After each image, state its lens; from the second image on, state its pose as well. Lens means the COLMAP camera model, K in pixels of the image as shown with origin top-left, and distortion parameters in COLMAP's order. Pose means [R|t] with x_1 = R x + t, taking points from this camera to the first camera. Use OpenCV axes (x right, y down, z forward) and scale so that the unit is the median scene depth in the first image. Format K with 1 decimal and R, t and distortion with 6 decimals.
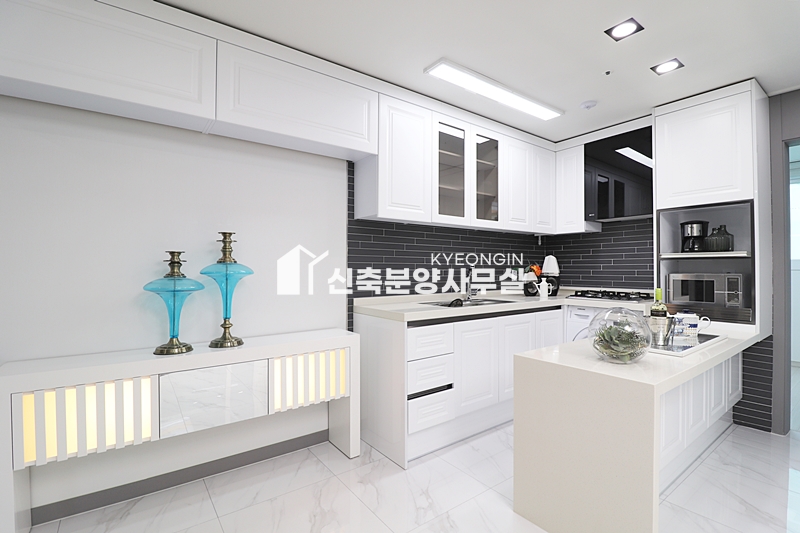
lens RADIAL K [[370.1, 0, 403.2], [0, 370.1, 266.5], [0, 0, 1]] dist [0.000870, -0.012378]
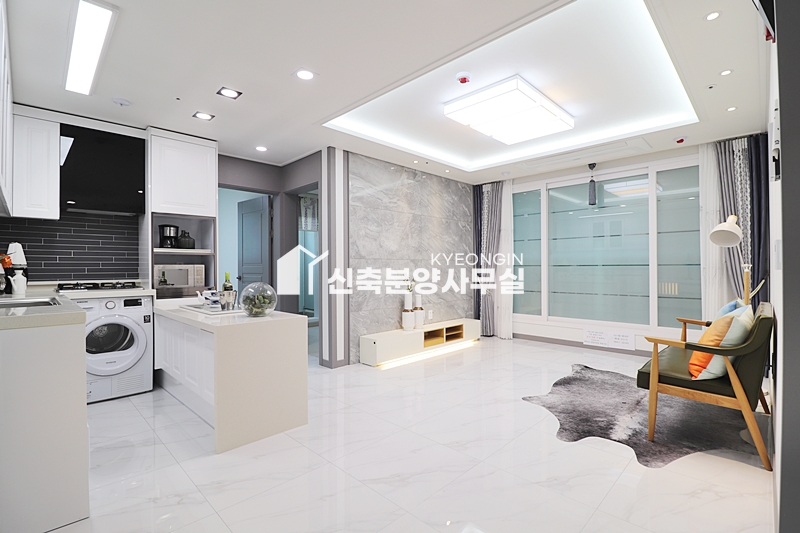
lens RADIAL K [[370.1, 0, 403.2], [0, 370.1, 266.5], [0, 0, 1]] dist [0.000870, -0.012378]
pose [[-0.148558, 0.003603, 0.988897, -0.678436], [-0.001762, 0.999991, -0.003908, 0.031201], [-0.988902, -0.002323, -0.148550, 0.390048]]
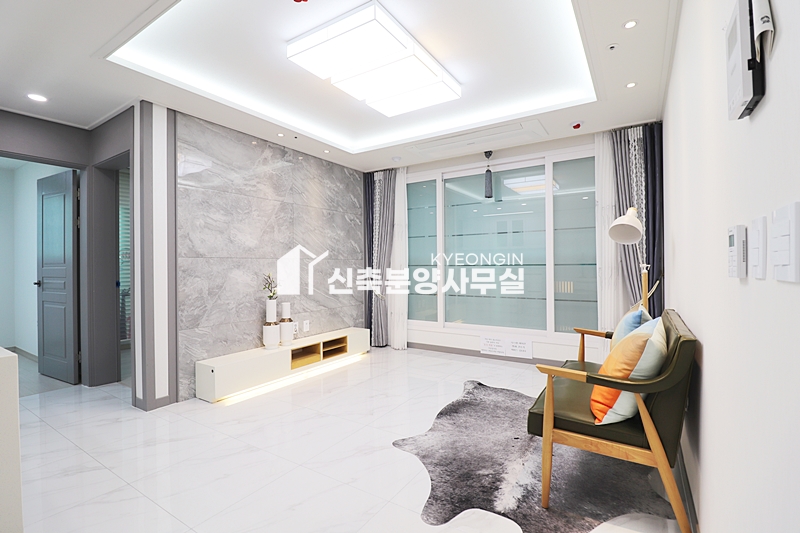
lens RADIAL K [[370.1, 0, 403.2], [0, 370.1, 266.5], [0, 0, 1]] dist [0.000870, -0.012378]
pose [[-0.353575, 0.001543, 0.935405, -0.408849], [0.002053, 0.999998, -0.000874, 0.023039], [-0.935404, 0.001611, -0.353577, 0.130374]]
